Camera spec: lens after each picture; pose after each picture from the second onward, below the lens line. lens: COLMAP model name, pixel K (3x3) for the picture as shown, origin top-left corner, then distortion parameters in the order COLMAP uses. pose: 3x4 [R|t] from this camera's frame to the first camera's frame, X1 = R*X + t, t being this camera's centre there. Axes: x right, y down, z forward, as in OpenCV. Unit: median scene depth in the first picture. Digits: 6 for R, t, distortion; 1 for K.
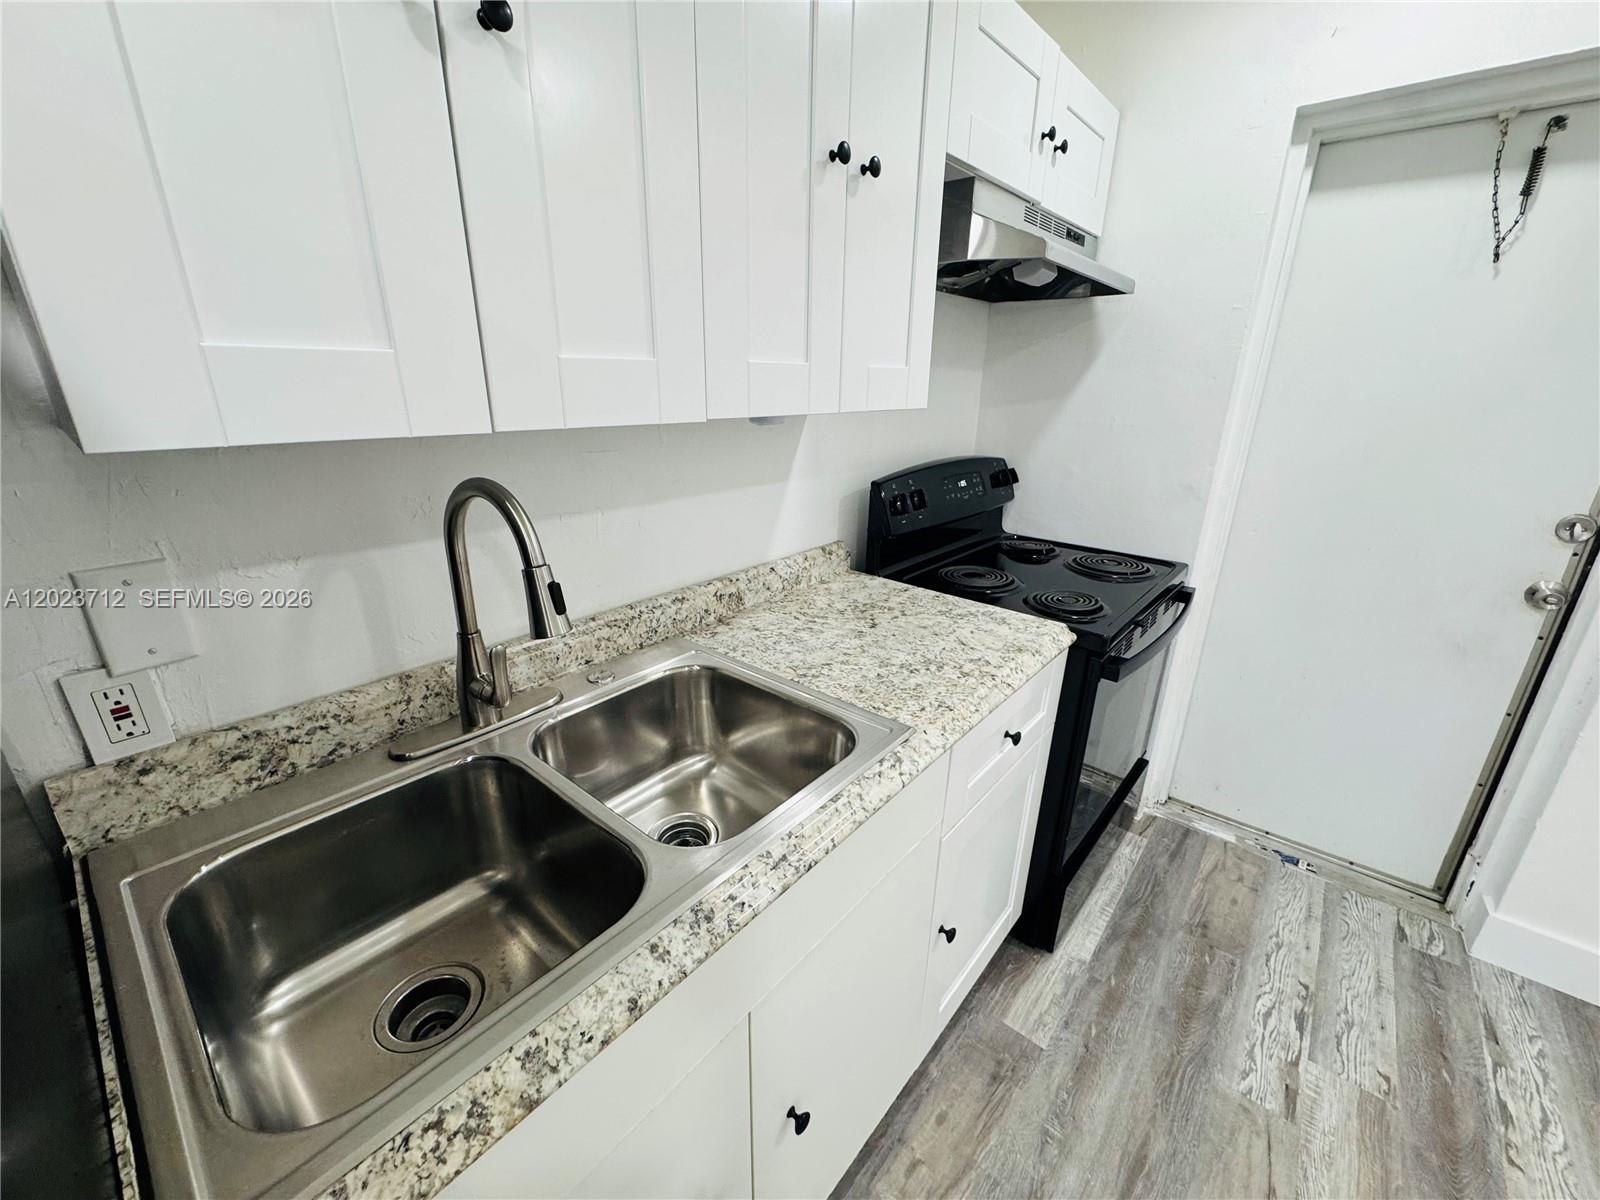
lens RADIAL K [[639.2, 0, 791.0], [0, 639.2, 580.1], [0, 0, 1]] dist [-0.003285, -0.000120]
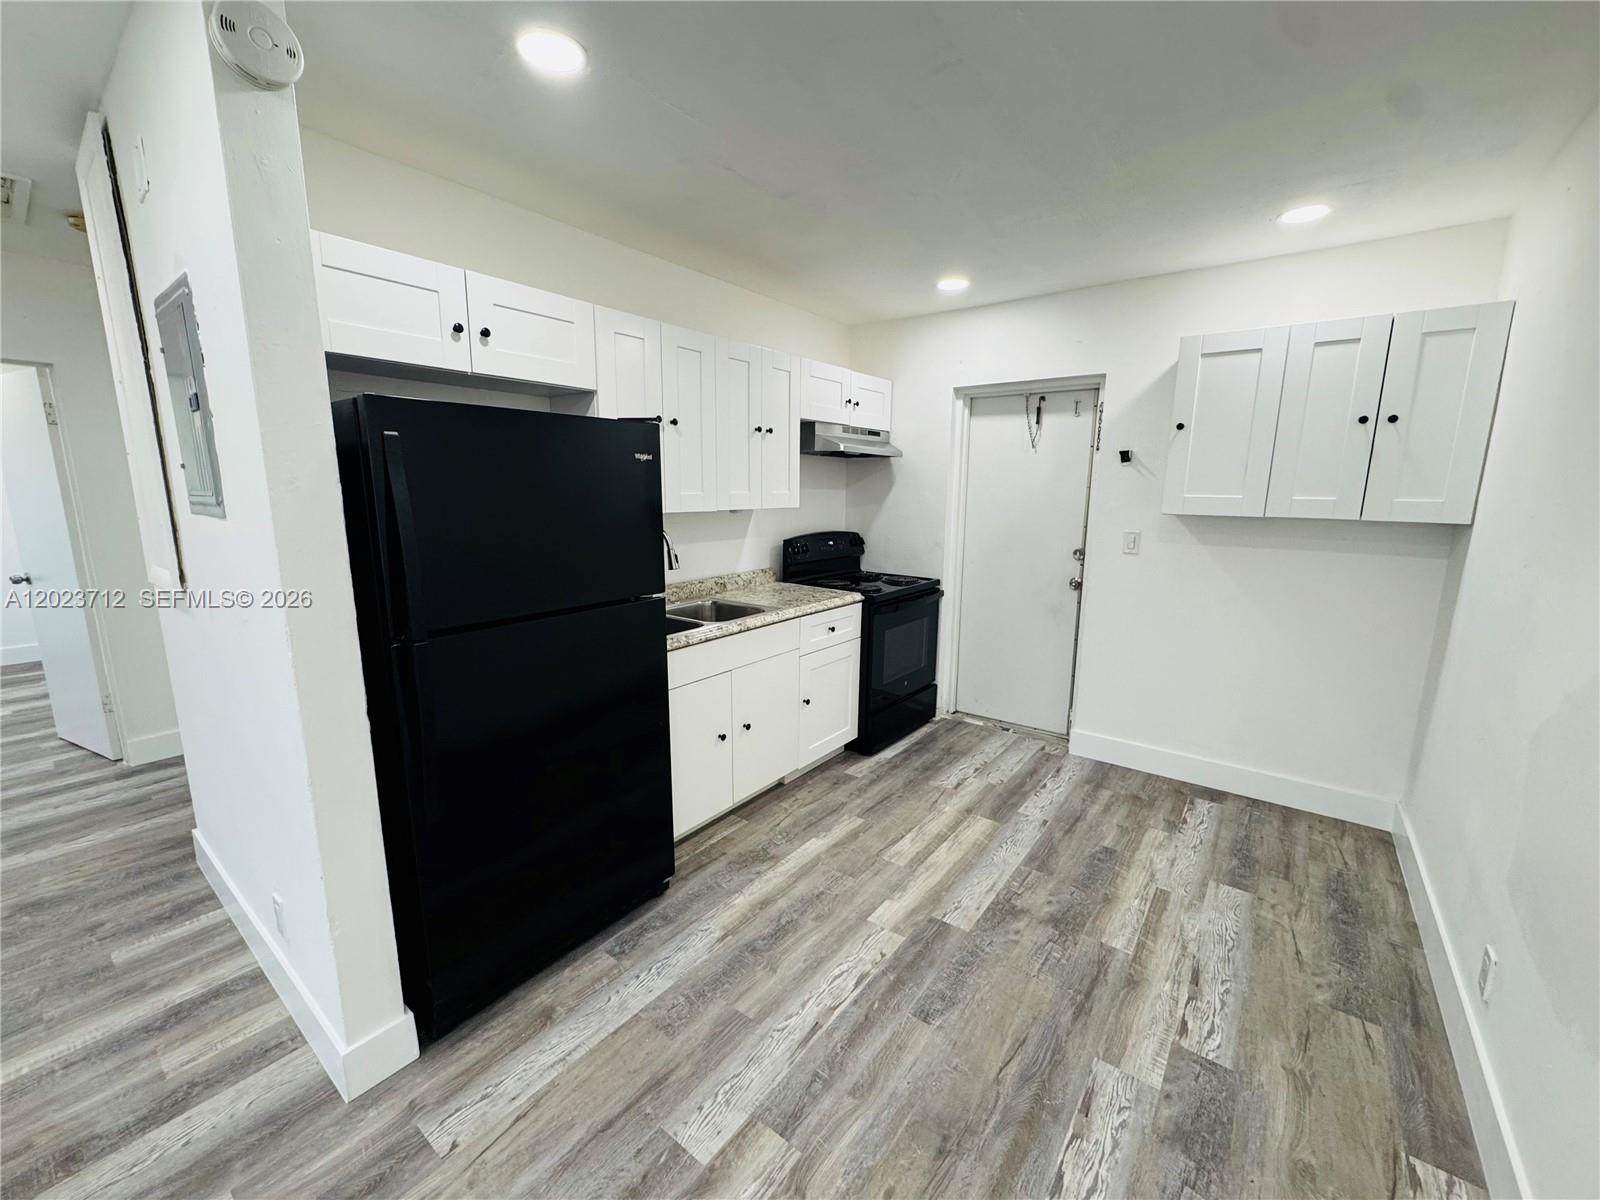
lens RADIAL K [[639.2, 0, 790.2], [0, 639.2, 546.5], [0, 0, 1]] dist [-0.003285, -0.000120]
pose [[0.998953, -0.012477, 0.044005, 0.056306], [0.021595, 0.976752, -0.213282, 0.384470], [-0.040321, 0.214009, 0.975999, -1.307832]]
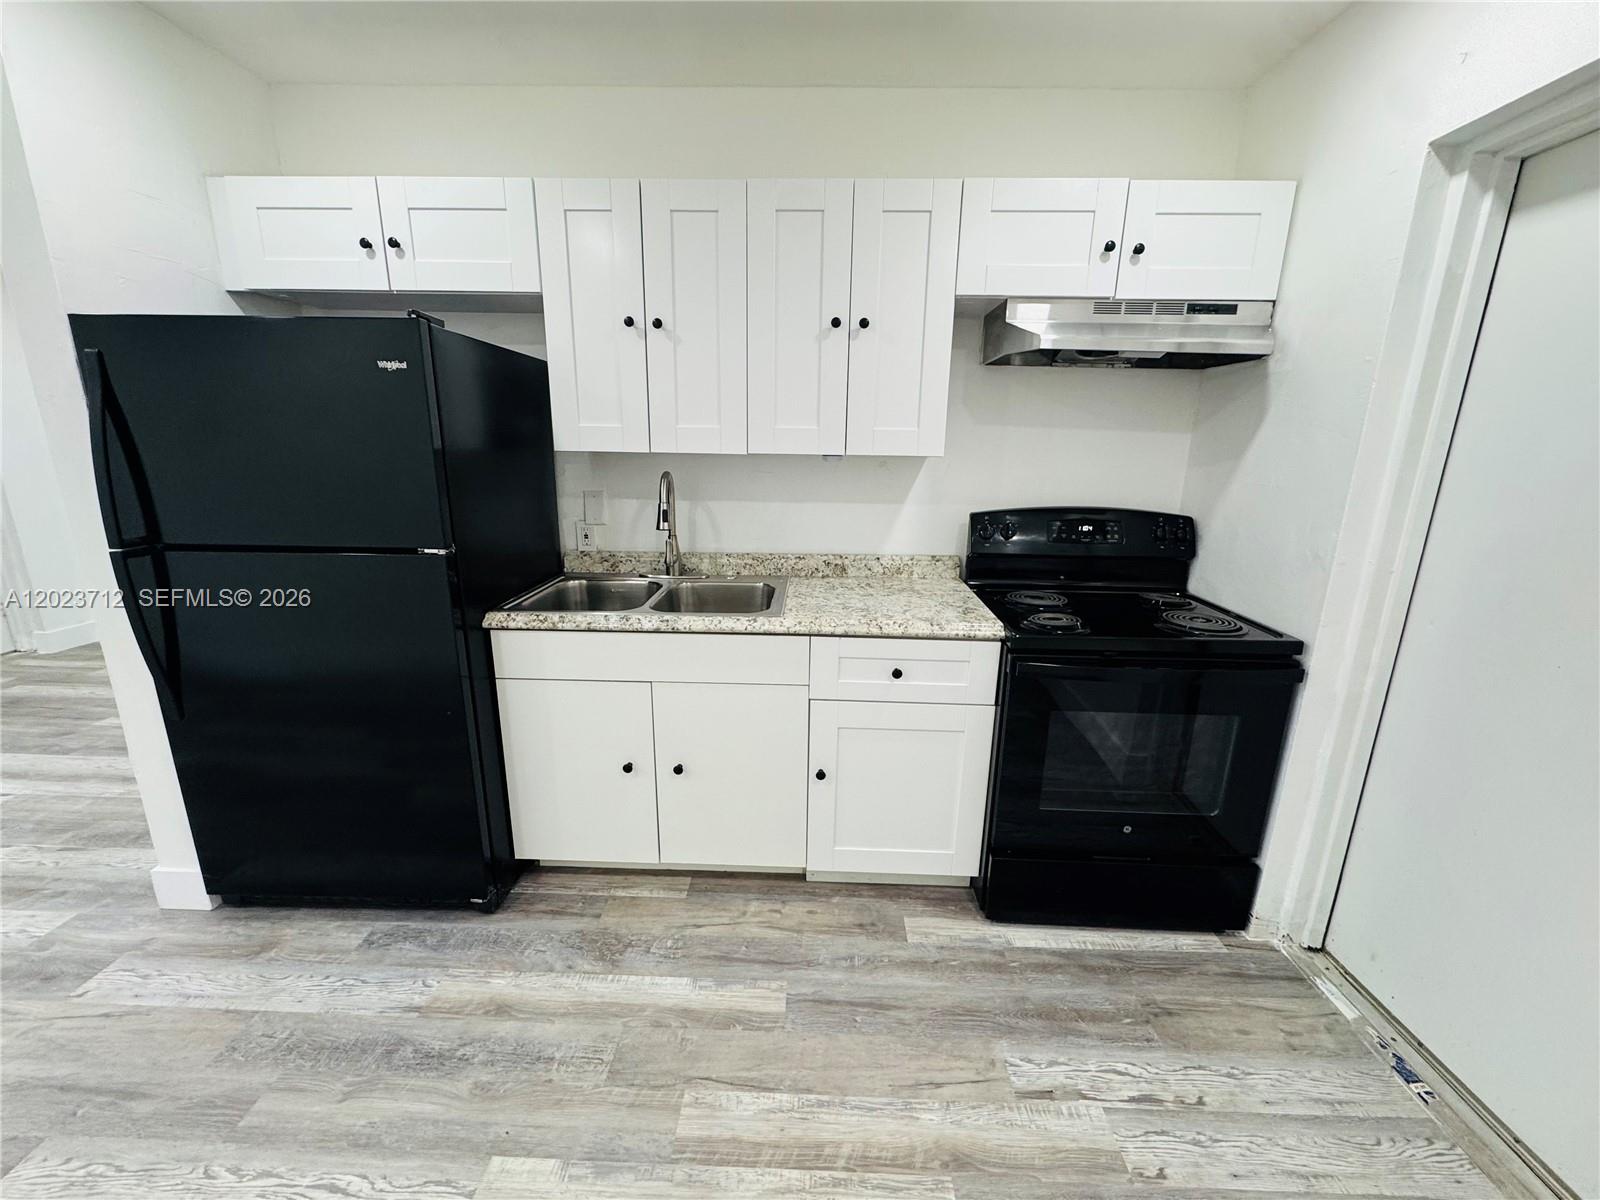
lens RADIAL K [[639.2, 0, 810.8], [0, 639.2, 568.7], [0, 0, 1]] dist [-0.003285, -0.000120]
pose [[0.636262, 0.150198, -0.756710, 1.060189], [-0.242725, 0.970026, -0.011551, 0.065266], [0.732294, 0.191022, 0.653648, -0.118819]]
